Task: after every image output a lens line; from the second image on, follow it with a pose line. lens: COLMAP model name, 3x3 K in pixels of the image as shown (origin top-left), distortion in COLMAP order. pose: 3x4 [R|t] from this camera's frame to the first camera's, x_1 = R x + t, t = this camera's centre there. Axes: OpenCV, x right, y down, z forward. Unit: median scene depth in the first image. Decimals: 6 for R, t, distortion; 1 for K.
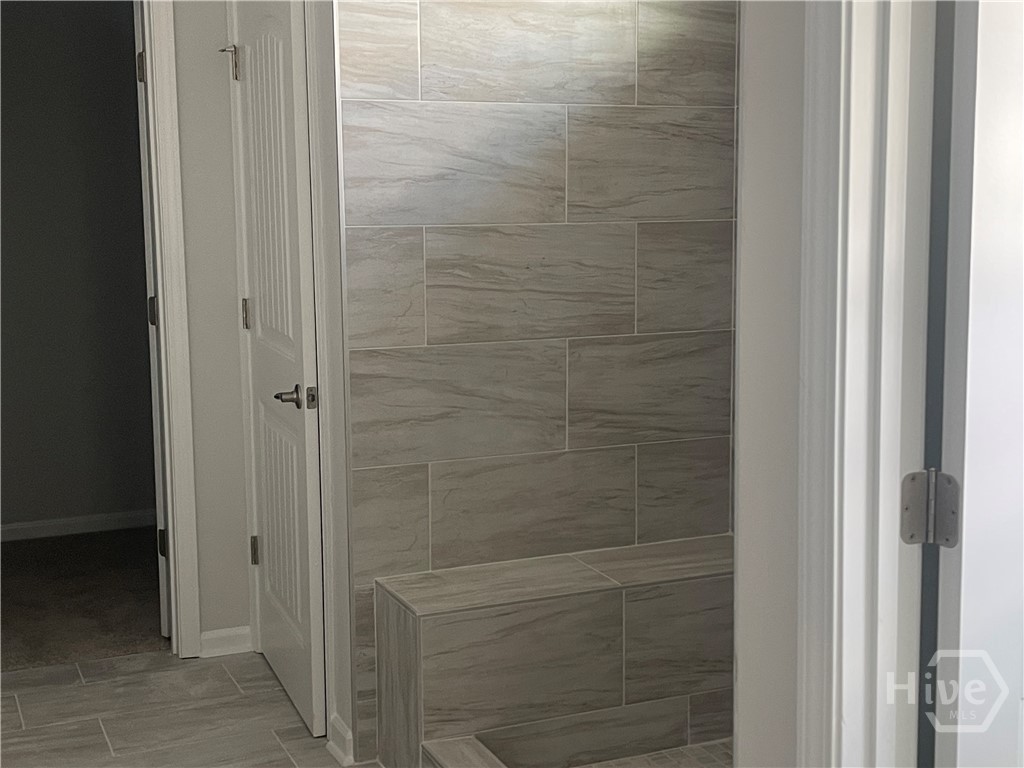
lens RADIAL K [[1365.8, 0, 512.0], [0, 1365.8, 384.0], [0, 0, 1]] dist [0.071108, 0.014980]
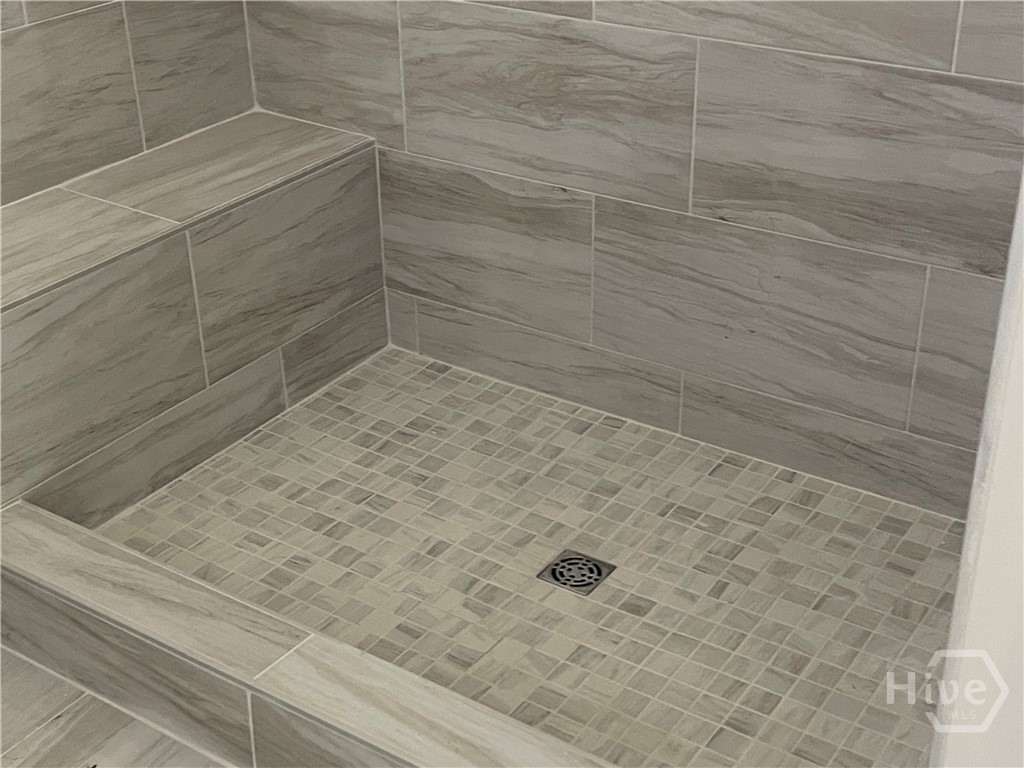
lens RADIAL K [[1426.5, 0, 512.0], [0, 1426.5, 384.0], [0, 0, 1]] dist [0.043057, -0.005519]
pose [[0.850015, -0.260870, 0.457626, -0.118750], [0.087255, 0.926486, 0.366073, -0.021495], [-0.519482, -0.271237, 0.810289, 0.319254]]
